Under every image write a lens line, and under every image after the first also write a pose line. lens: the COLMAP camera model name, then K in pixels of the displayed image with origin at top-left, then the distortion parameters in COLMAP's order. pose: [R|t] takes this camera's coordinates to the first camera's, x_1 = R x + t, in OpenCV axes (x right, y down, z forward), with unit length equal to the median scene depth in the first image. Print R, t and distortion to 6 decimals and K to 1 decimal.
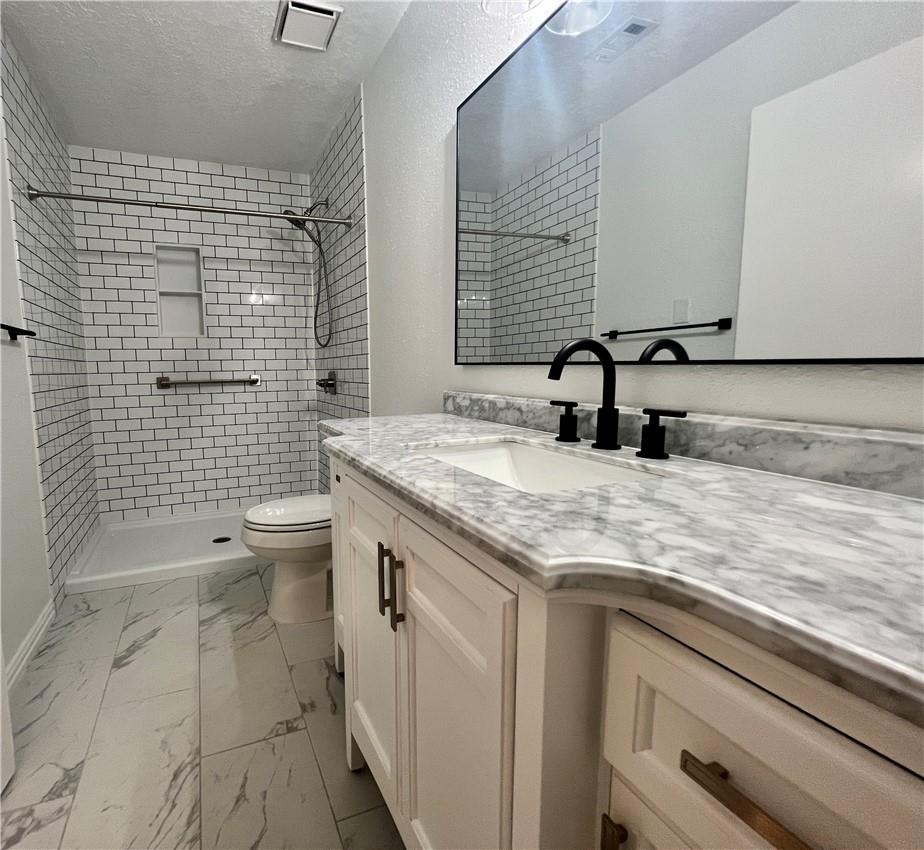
lens RADIAL K [[457.9, 0, 359.1], [0, 457.9, 423.3], [0, 0, 1]] dist [-0.003623, 0.000547]
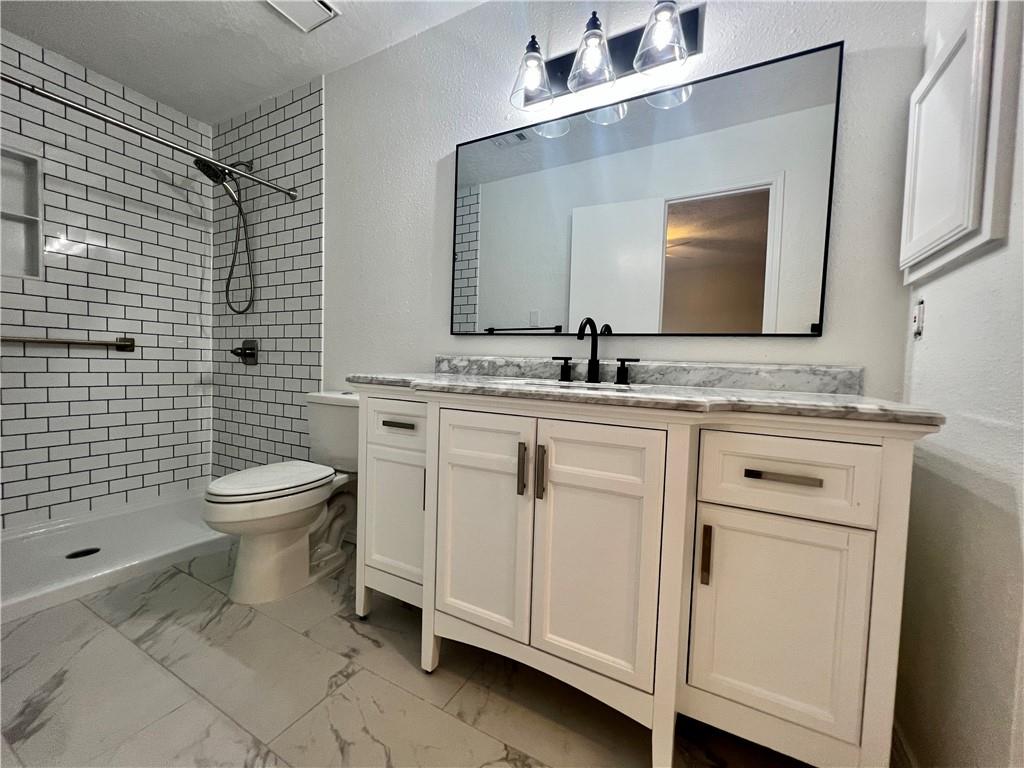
lens RADIAL K [[414.7, 0, 510.8], [0, 414.7, 383.0], [0, 0, 1]] dist [-0.004438, 0.000824]
pose [[0.733905, 0.013337, 0.679121, -0.459560], [0.036921, 0.997546, -0.059490, 0.083942], [-0.678248, 0.068734, 0.731611, 0.042073]]
